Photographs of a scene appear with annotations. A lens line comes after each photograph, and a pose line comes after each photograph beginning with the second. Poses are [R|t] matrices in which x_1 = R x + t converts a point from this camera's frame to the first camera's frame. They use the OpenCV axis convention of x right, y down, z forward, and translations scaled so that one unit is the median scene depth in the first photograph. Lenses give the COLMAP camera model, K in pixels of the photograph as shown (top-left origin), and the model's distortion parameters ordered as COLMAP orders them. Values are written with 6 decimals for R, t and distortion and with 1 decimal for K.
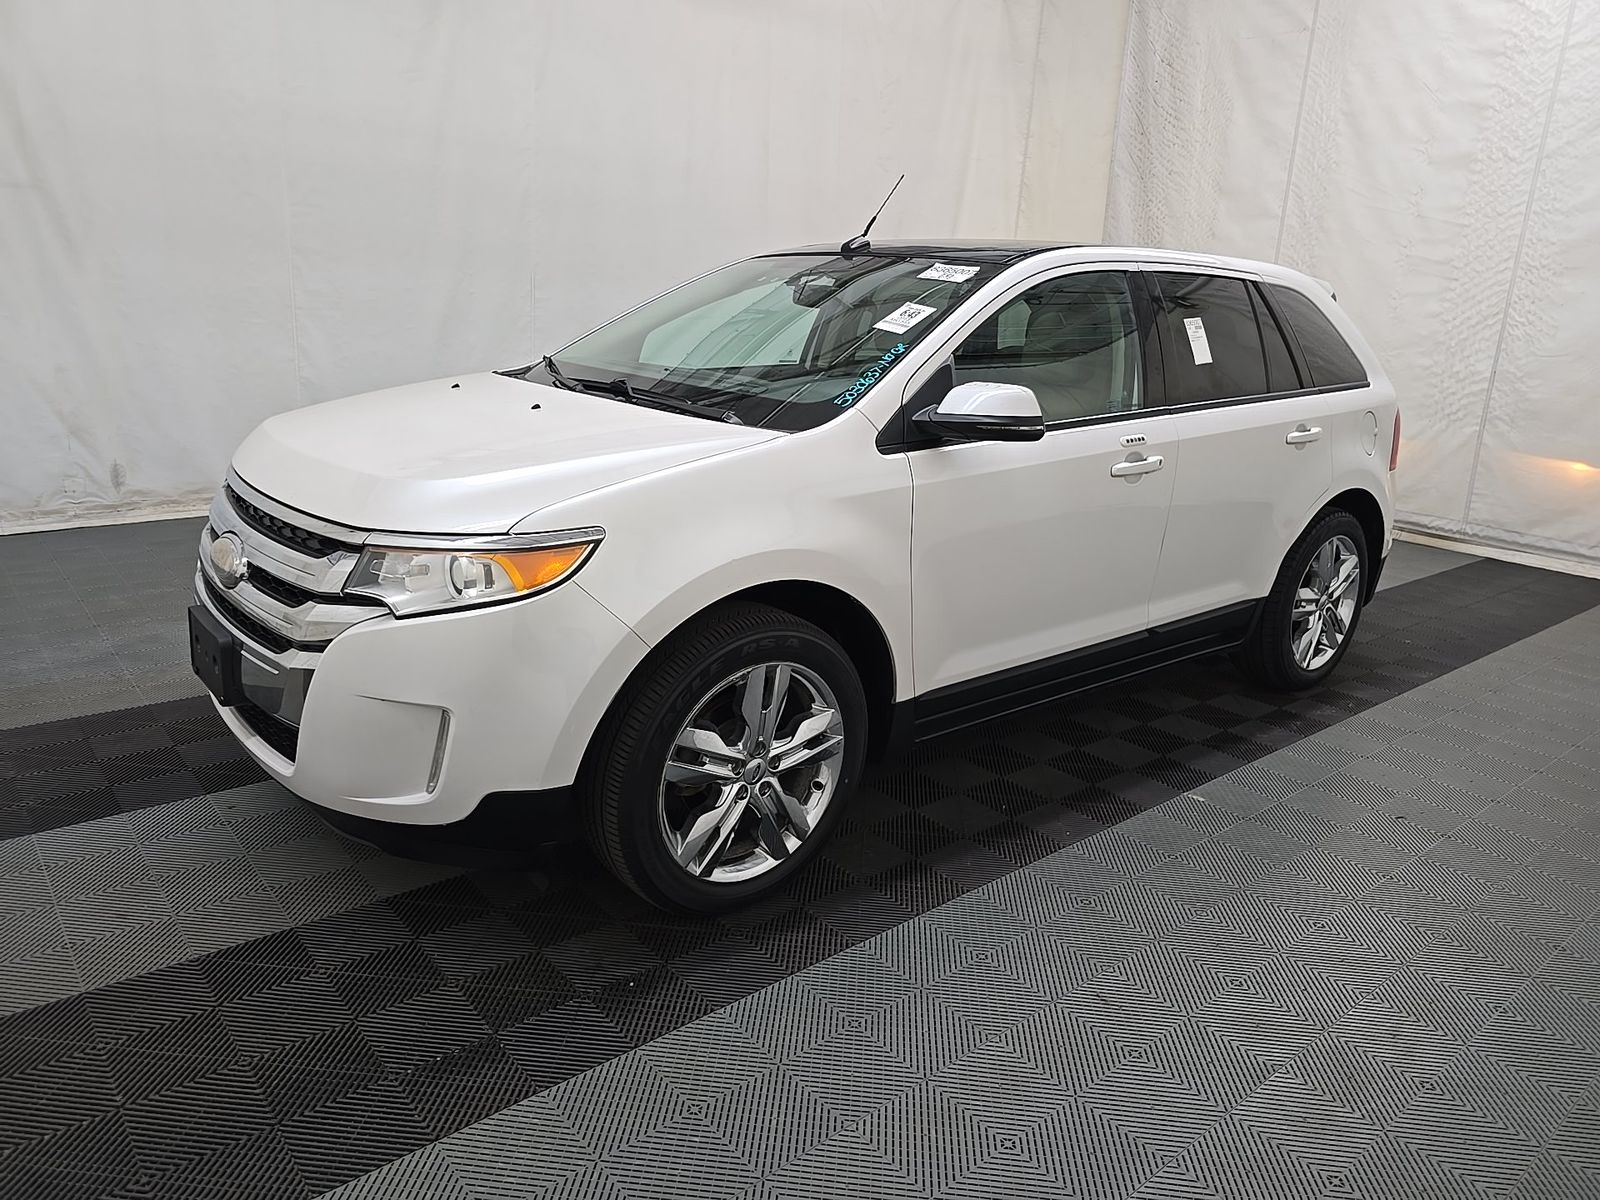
lens RADIAL K [[1087.8, 0, 800.0], [0, 1087.8, 600.0], [0, 0, 1]] dist [0.040601, -0.024070]
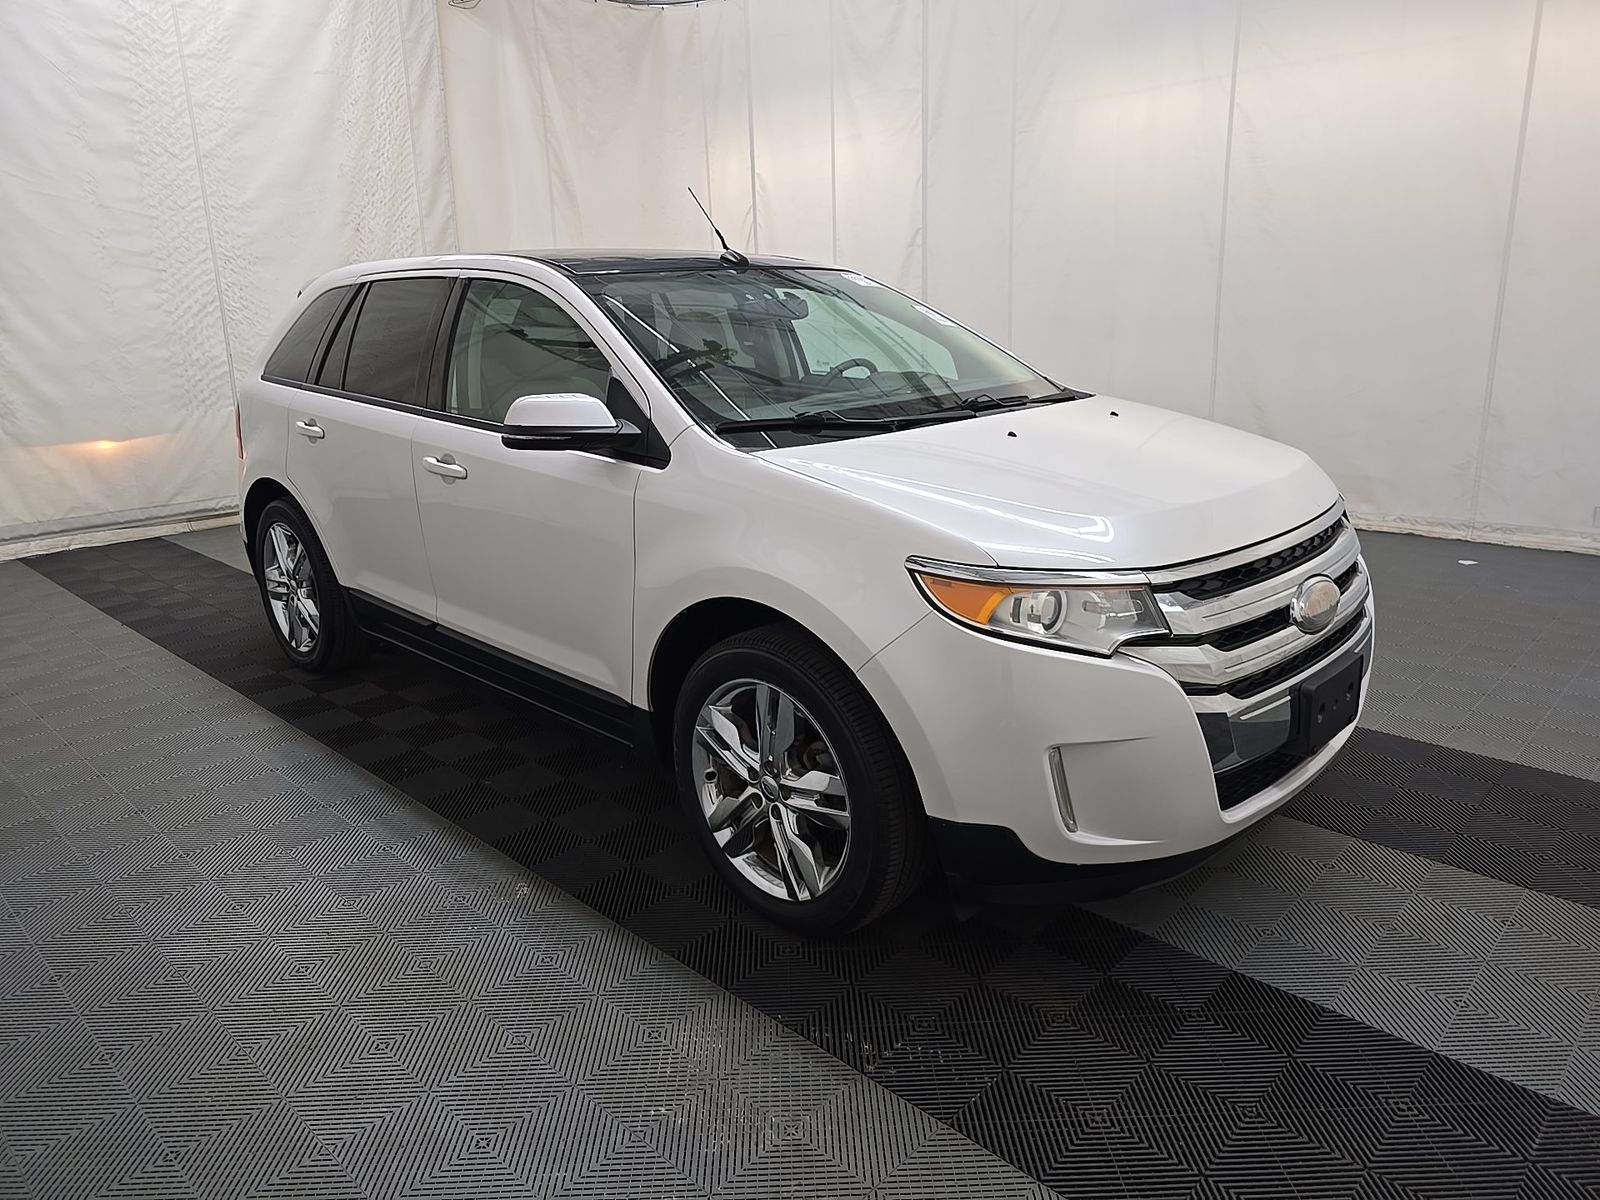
lens RADIAL K [[1083.0, 0, 796.6], [0, 1083.0, 593.8], [0, 0, 1]] dist [0.055663, -0.040887]
pose [[-0.099301, -0.316172, 0.943491, -0.517091], [0.298552, 0.895026, 0.331353, -0.188315], [-0.949213, 0.314585, 0.005517, 0.541230]]
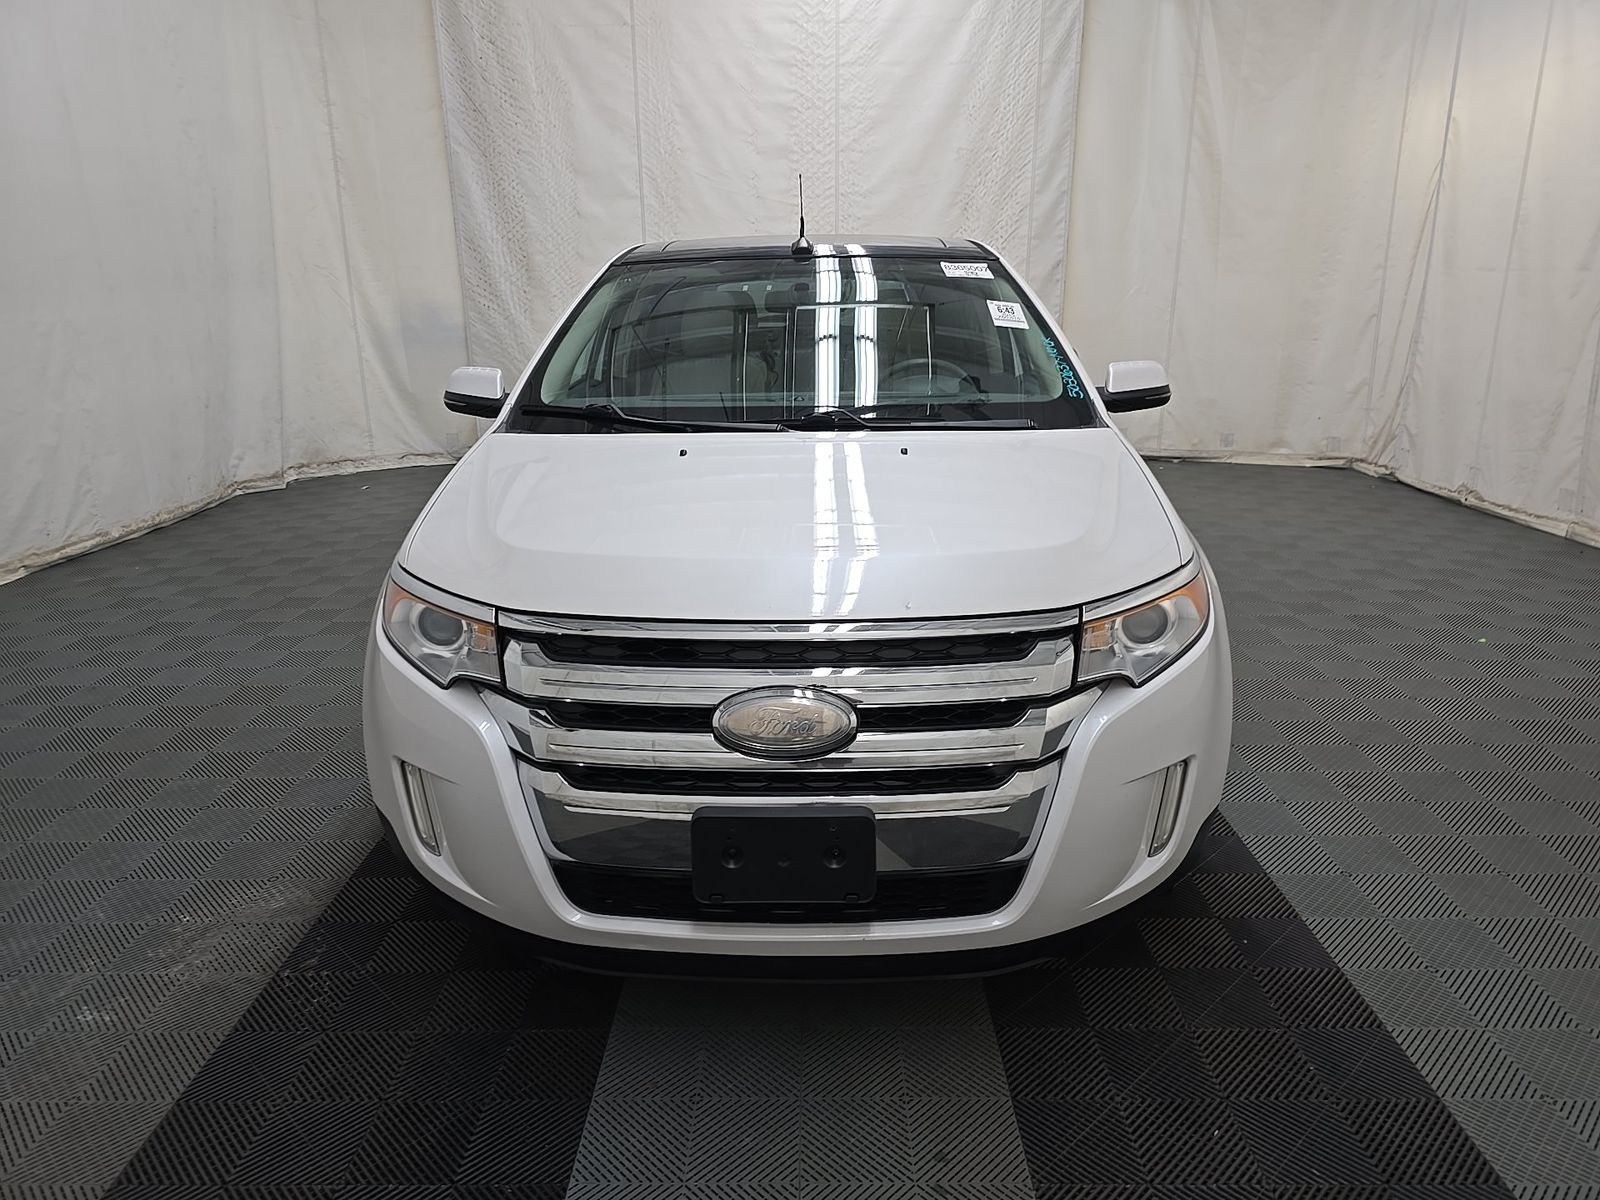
lens RADIAL K [[1083.0, 0, 796.6], [0, 1083.0, 593.8], [0, 0, 1]] dist [0.055663, -0.040887]
pose [[0.660136, -0.268741, 0.701426, -0.373095], [0.251533, 0.958984, 0.130694, -0.079267], [-0.707779, 0.090156, 0.700657, 0.177971]]
